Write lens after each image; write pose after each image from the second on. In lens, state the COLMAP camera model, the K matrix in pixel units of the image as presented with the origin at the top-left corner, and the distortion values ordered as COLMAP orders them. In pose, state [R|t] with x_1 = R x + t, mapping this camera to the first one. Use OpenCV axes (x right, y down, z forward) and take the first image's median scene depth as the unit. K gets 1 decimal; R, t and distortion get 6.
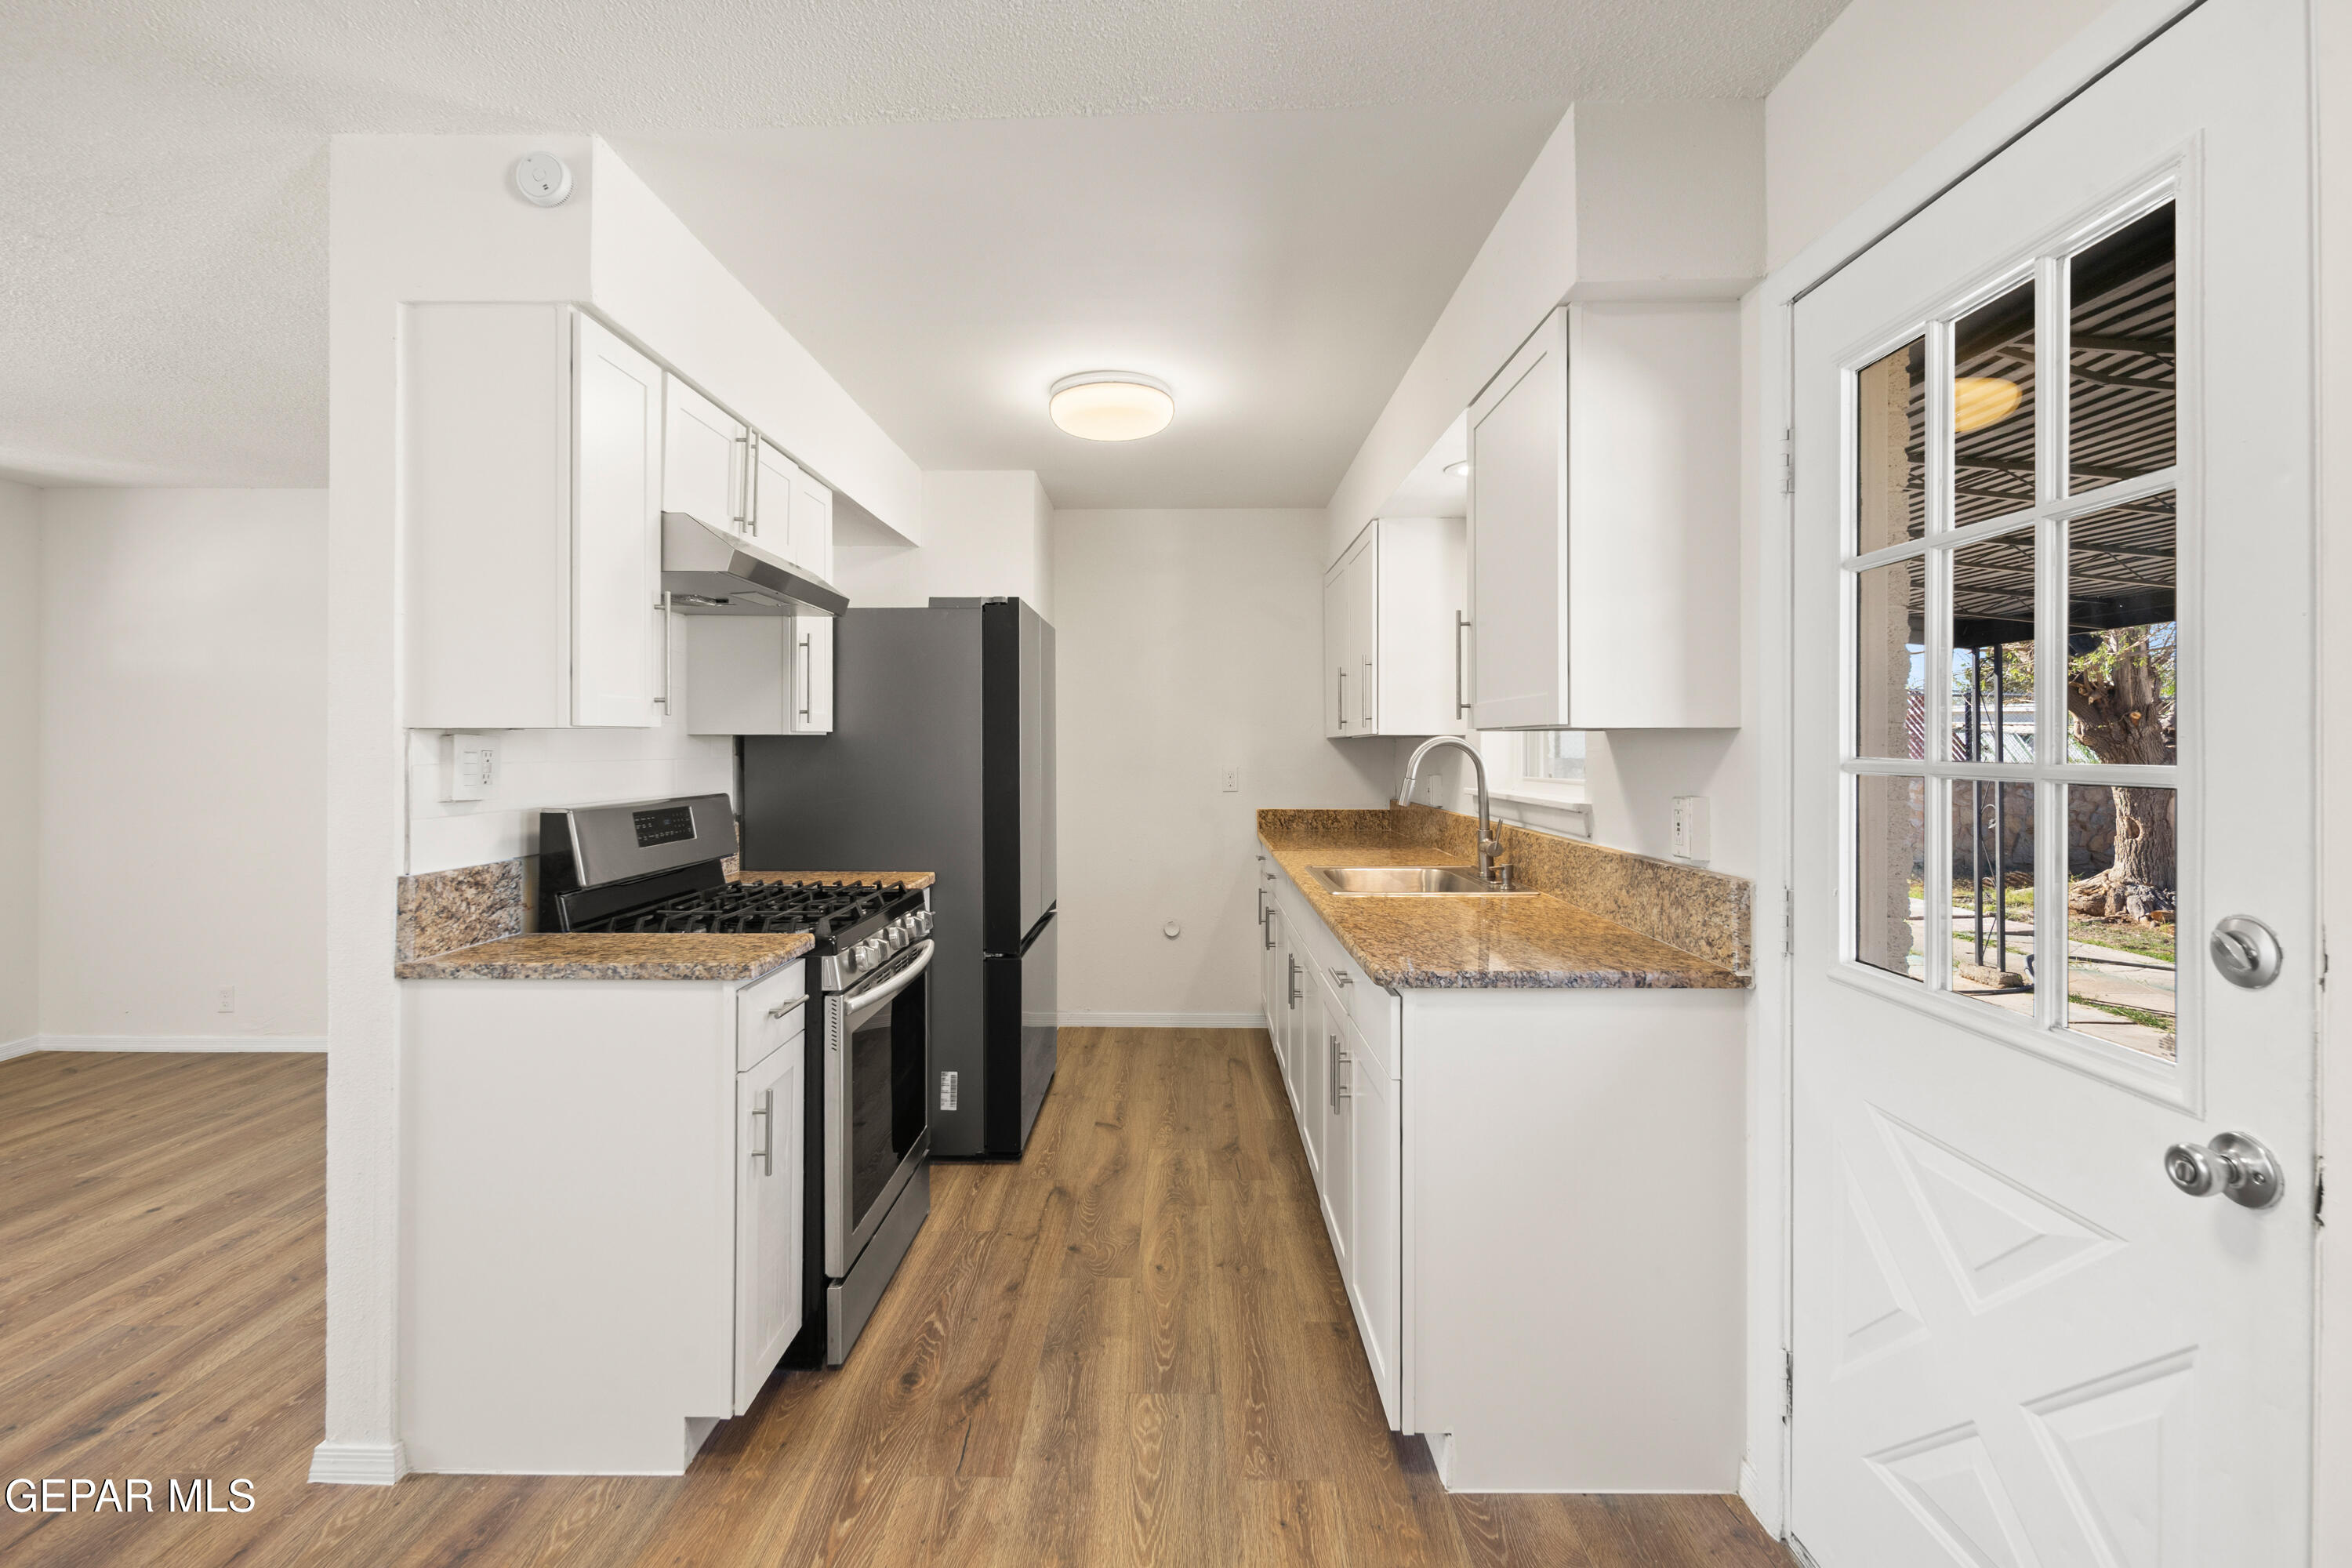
lens RADIAL K [[1035.2, 0, 1161.2], [0, 1035.2, 747.9], [0, 0, 1]] dist [0.004584, -0.002714]
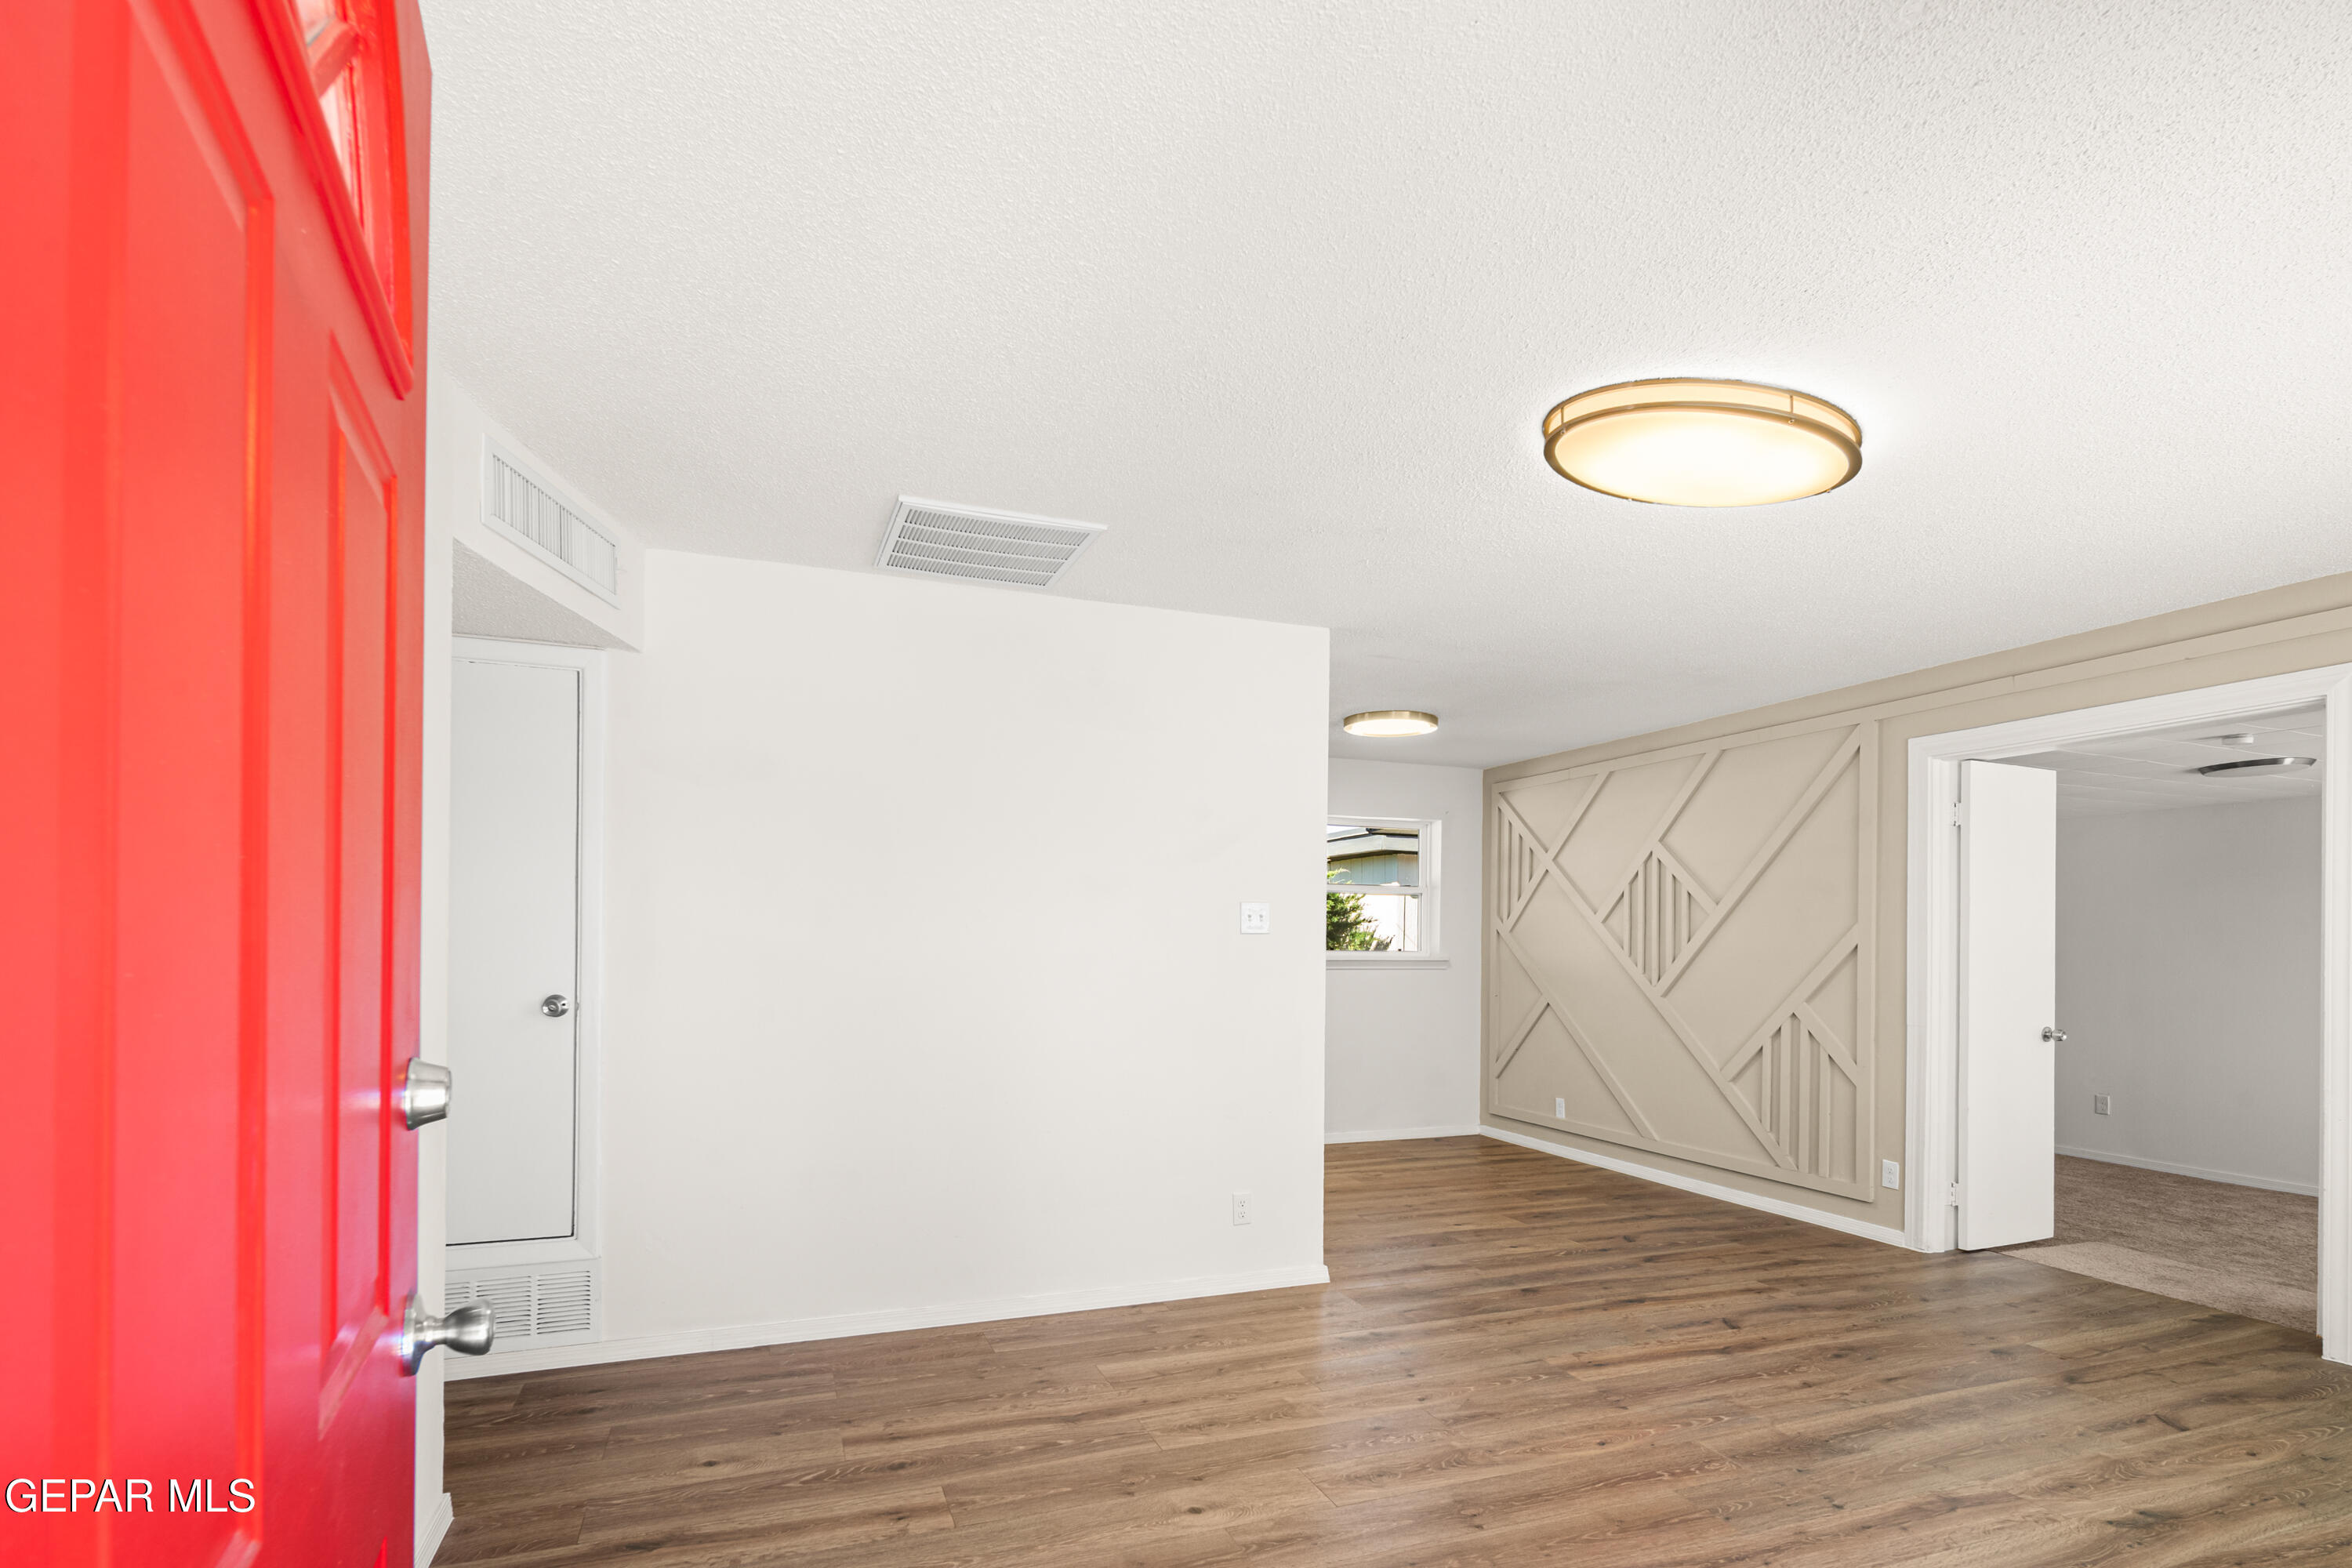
lens RADIAL K [[1103.7, 0, 1153.5], [0, 1103.7, 942.0], [0, 0, 1]] dist [0.006129, -0.002856]
pose [[-0.347838, -0.001600, 0.937553, -1.752263], [-0.008340, 0.999964, -0.001388, 0.021567], [-0.937517, -0.008302, -0.347839, 1.332439]]
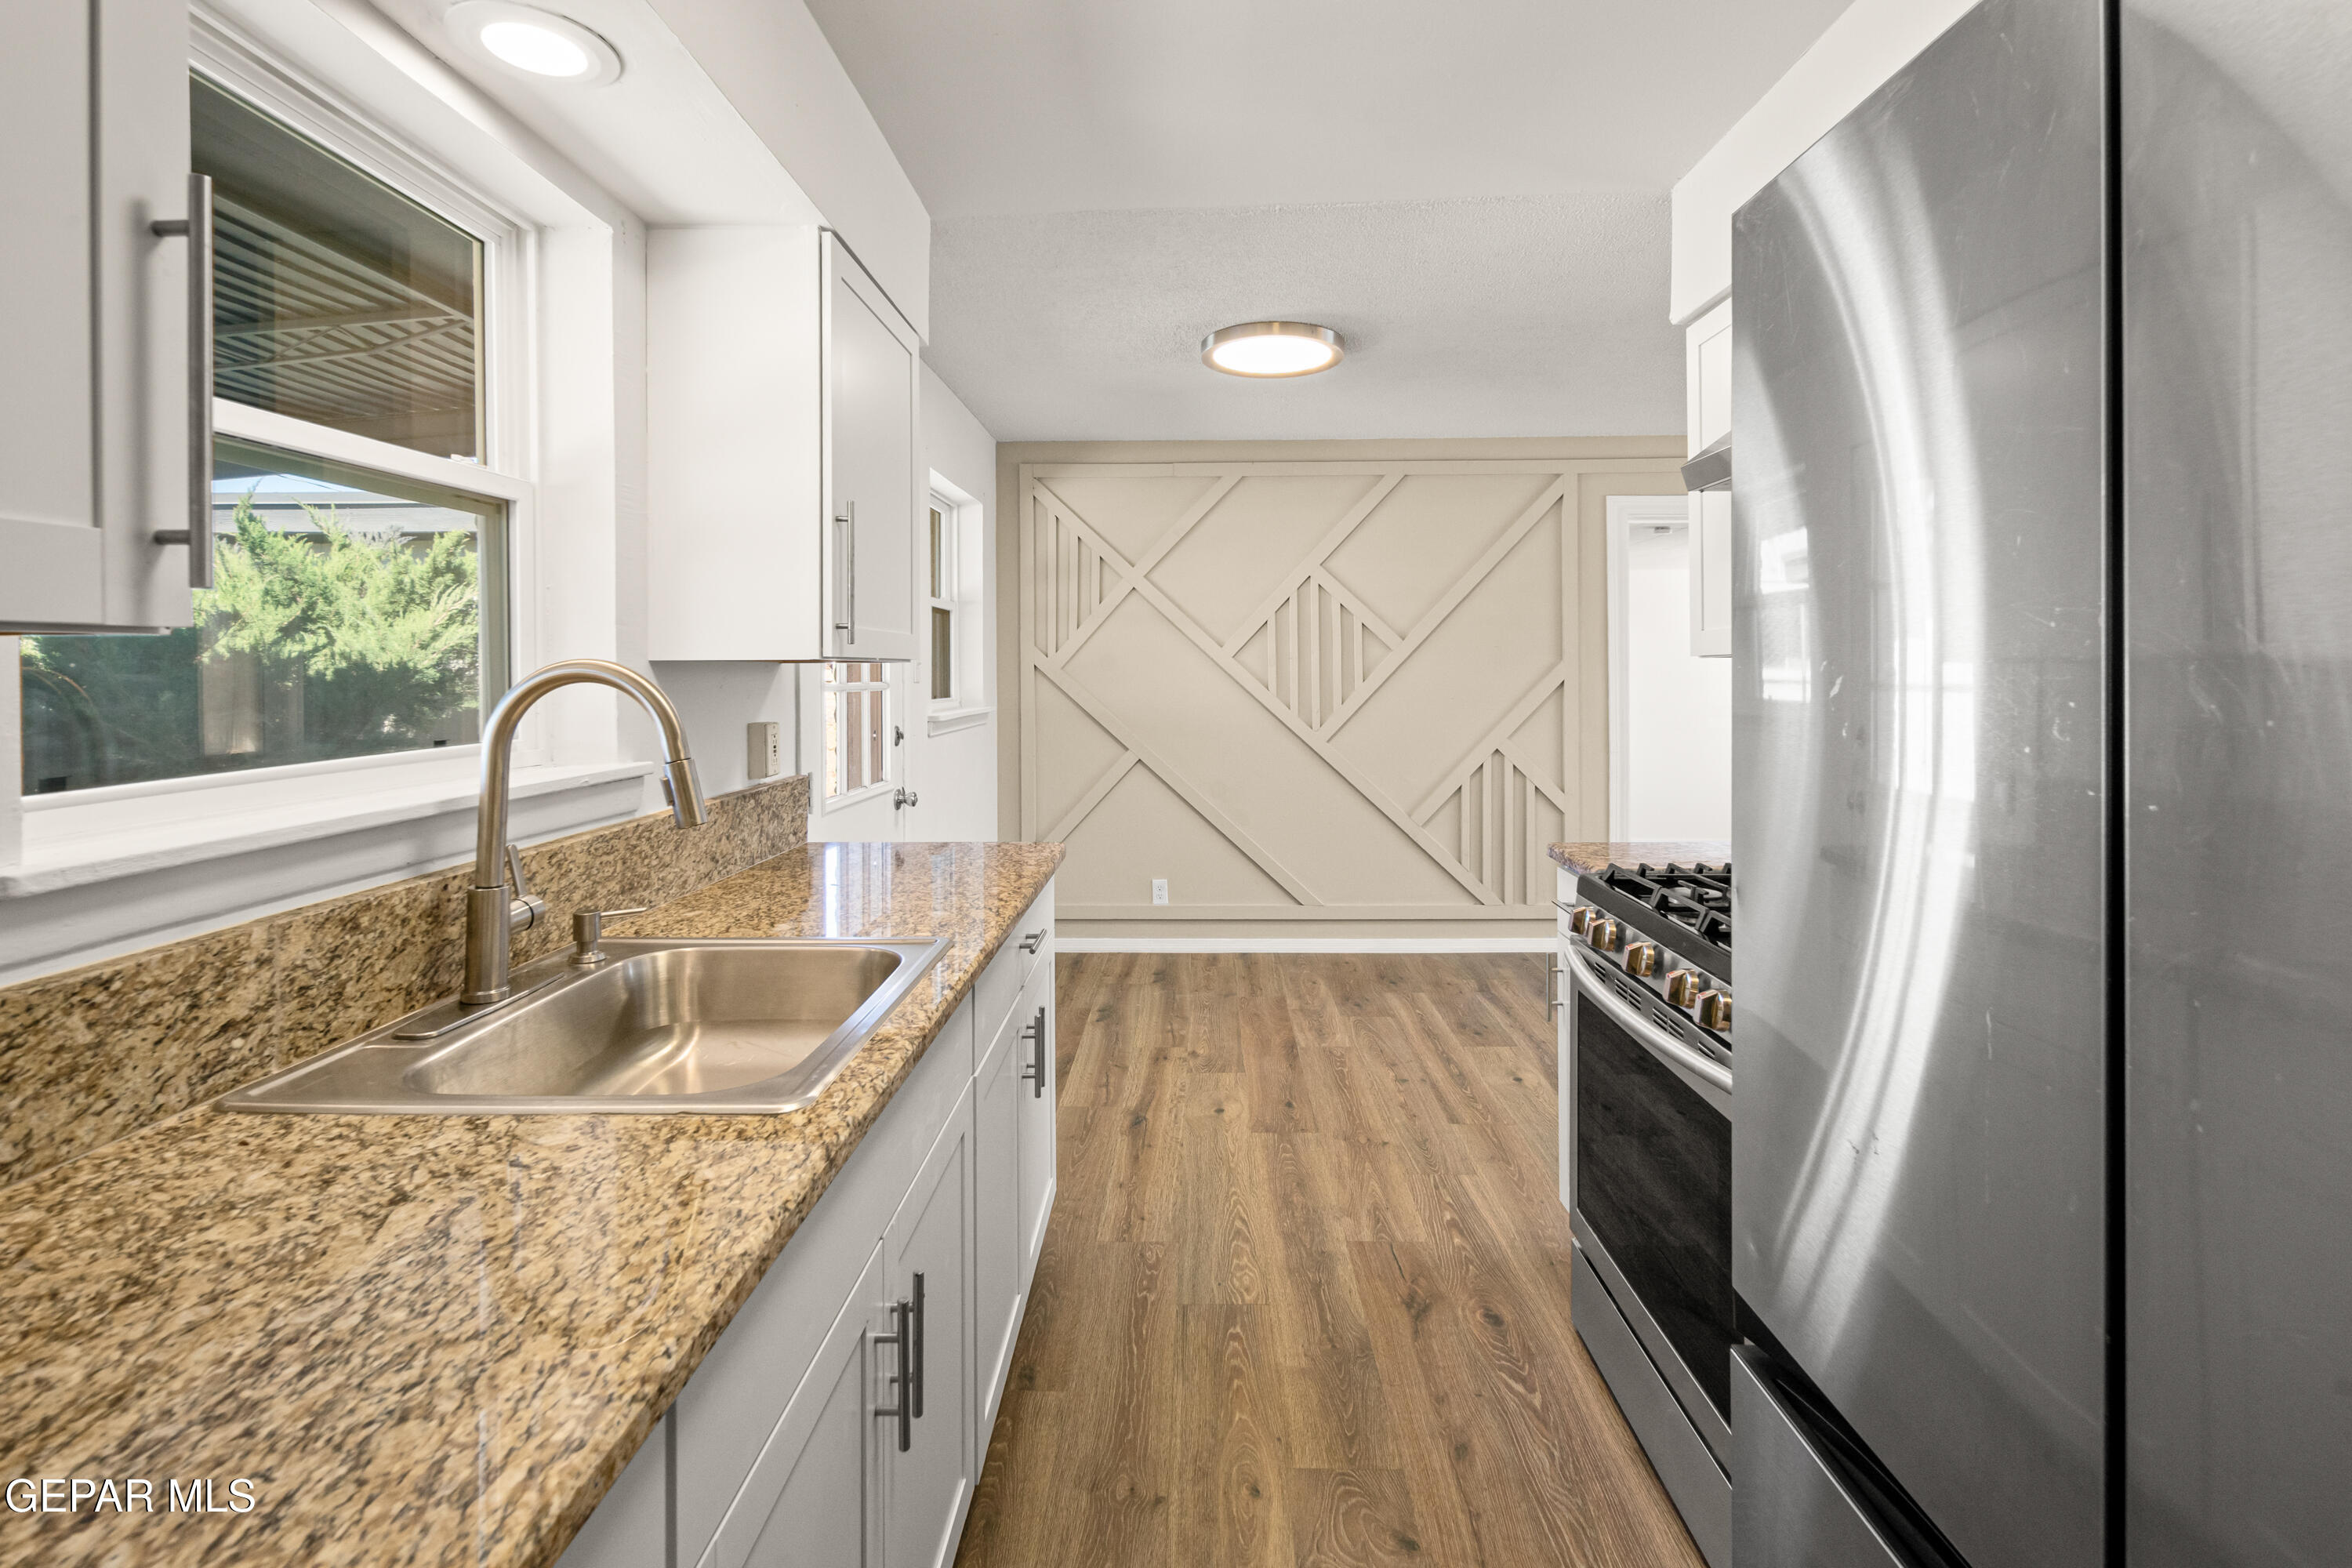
lens RADIAL K [[1103.7, 0, 1173.3], [0, 1103.7, 664.8], [0, 0, 1]] dist [0.006129, -0.002856]
pose [[-0.999963, 0.006894, 0.005191, 0.038118], [0.006869, 0.999965, -0.004821, -0.005600], [-0.005224, -0.004785, -0.999975, 1.537171]]
